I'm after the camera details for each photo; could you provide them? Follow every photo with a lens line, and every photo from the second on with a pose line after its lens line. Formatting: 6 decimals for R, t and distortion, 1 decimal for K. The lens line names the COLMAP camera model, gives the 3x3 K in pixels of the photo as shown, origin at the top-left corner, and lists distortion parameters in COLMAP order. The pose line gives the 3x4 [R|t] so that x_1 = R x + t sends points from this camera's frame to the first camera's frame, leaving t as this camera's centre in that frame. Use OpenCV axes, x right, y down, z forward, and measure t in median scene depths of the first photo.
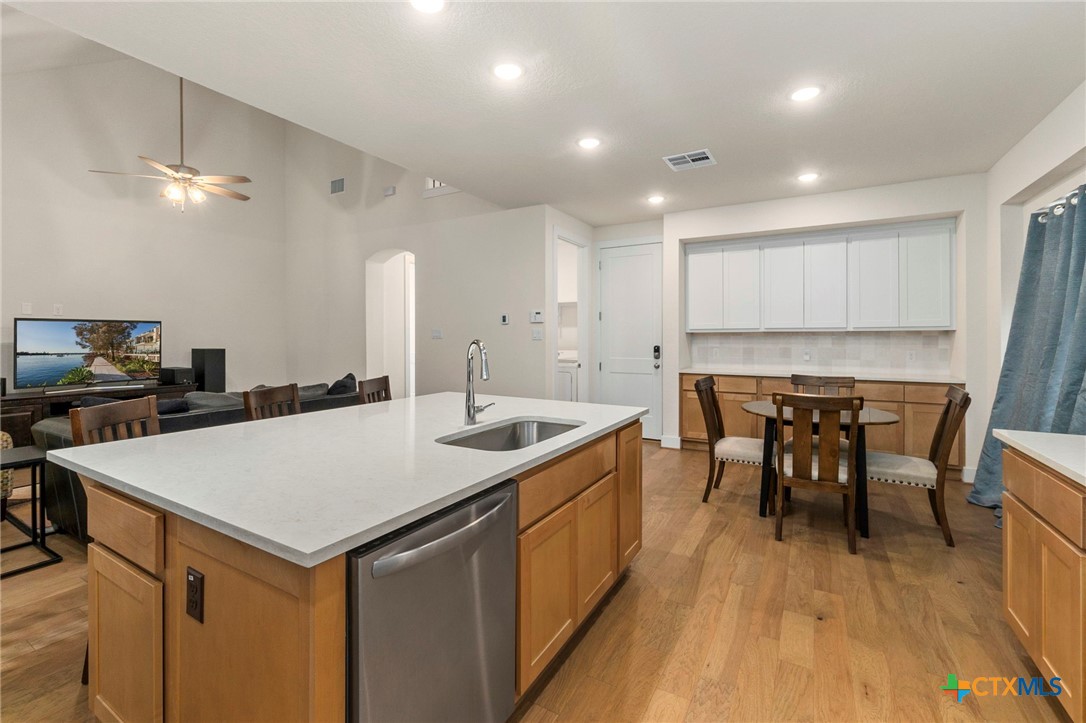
lens RADIAL K [[469.2, 0, 540.5], [0, 469.2, 348.0], [0, 0, 1]] dist [-0.002674, -0.000293]
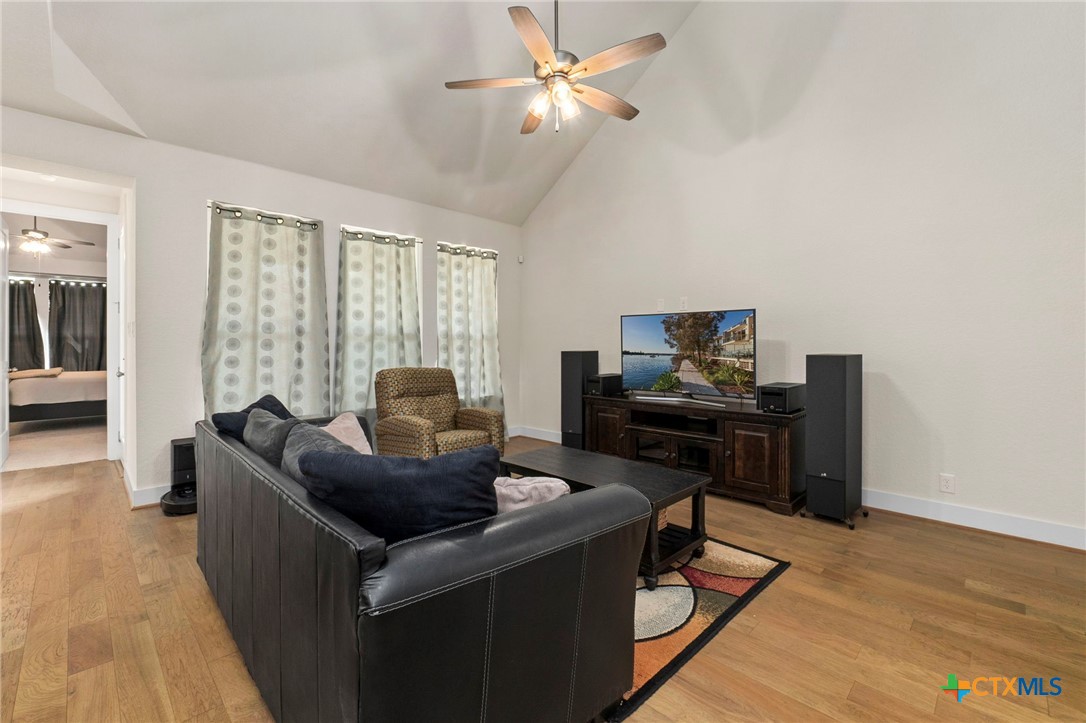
lens RADIAL K [[469.2, 0, 540.5], [0, 469.2, 348.0], [0, 0, 1]] dist [-0.002674, -0.000293]
pose [[-0.259928, 0.003746, -0.965621, -0.145652], [-0.021245, 0.999728, 0.009597, -0.001767], [0.965394, 0.023009, -0.259778, 0.921284]]
